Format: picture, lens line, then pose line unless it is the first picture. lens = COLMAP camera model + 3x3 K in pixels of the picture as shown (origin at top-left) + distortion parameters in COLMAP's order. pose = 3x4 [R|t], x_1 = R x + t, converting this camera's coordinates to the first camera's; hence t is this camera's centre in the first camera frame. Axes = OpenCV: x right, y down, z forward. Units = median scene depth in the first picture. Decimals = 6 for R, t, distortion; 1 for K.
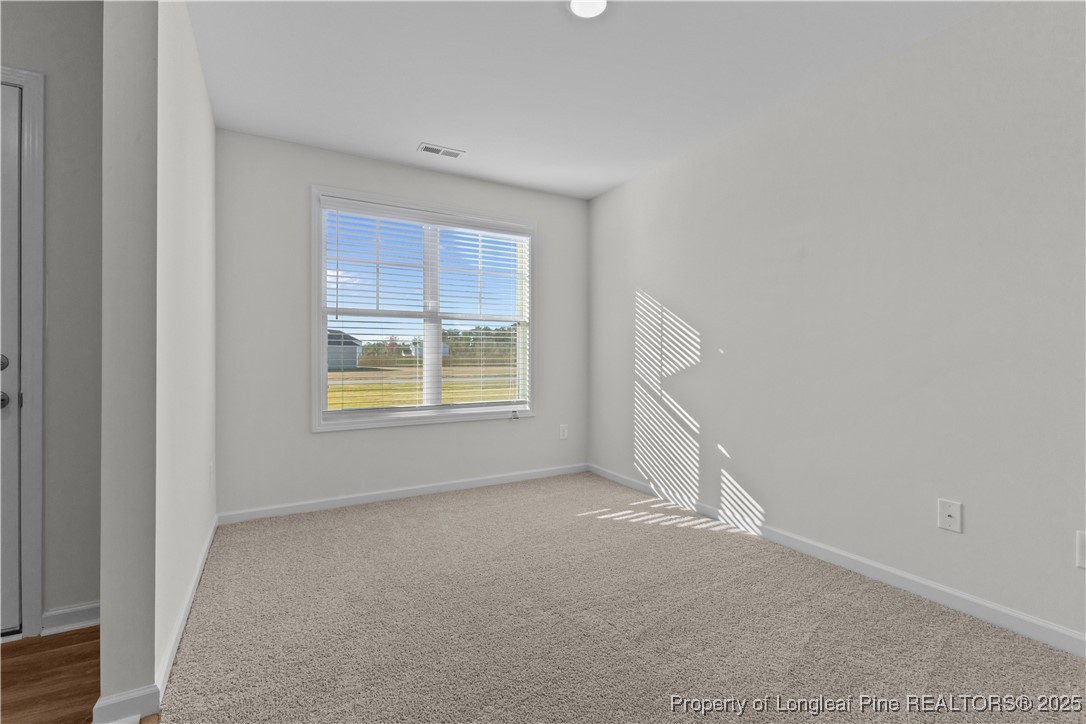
lens RADIAL K [[472.6, 0, 547.1], [0, 472.6, 354.5], [0, 0, 1]] dist [0.009604, -0.002024]
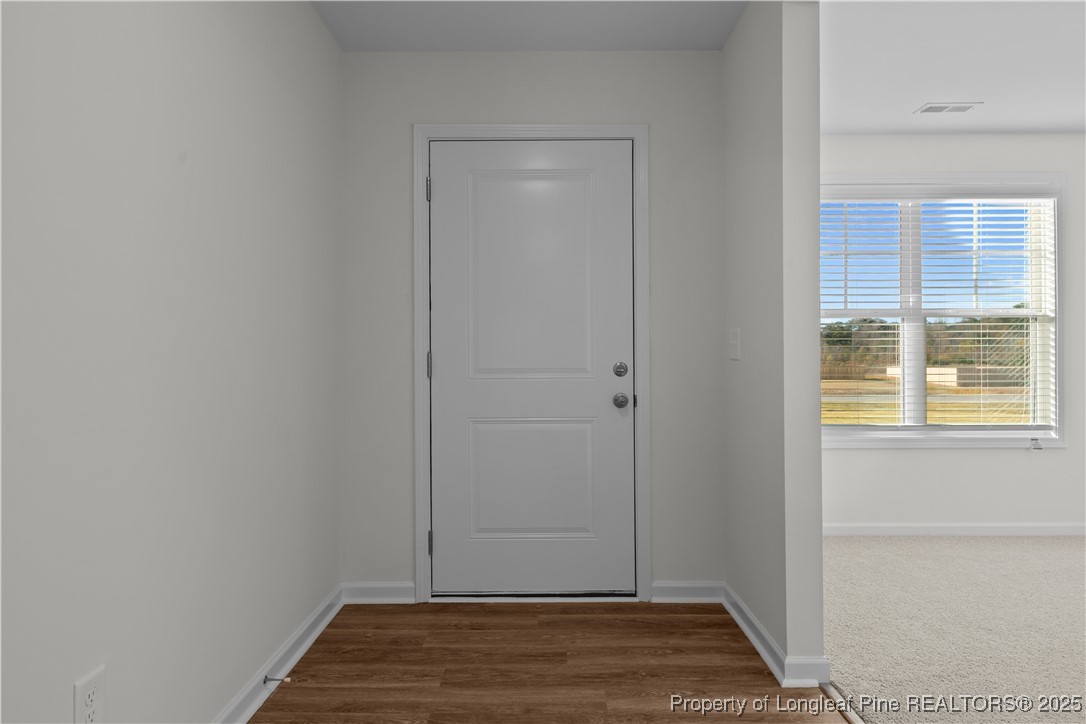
lens RADIAL K [[627.2, 0, 544.0], [0, 627.2, 362.2], [0, 0, 1]] dist [-0.006732, -0.000592]
pose [[0.864605, -0.006208, -0.502414, -0.250267], [0.004197, 0.999978, -0.005134, 0.003326], [0.502435, 0.002330, 0.864612, -0.226435]]
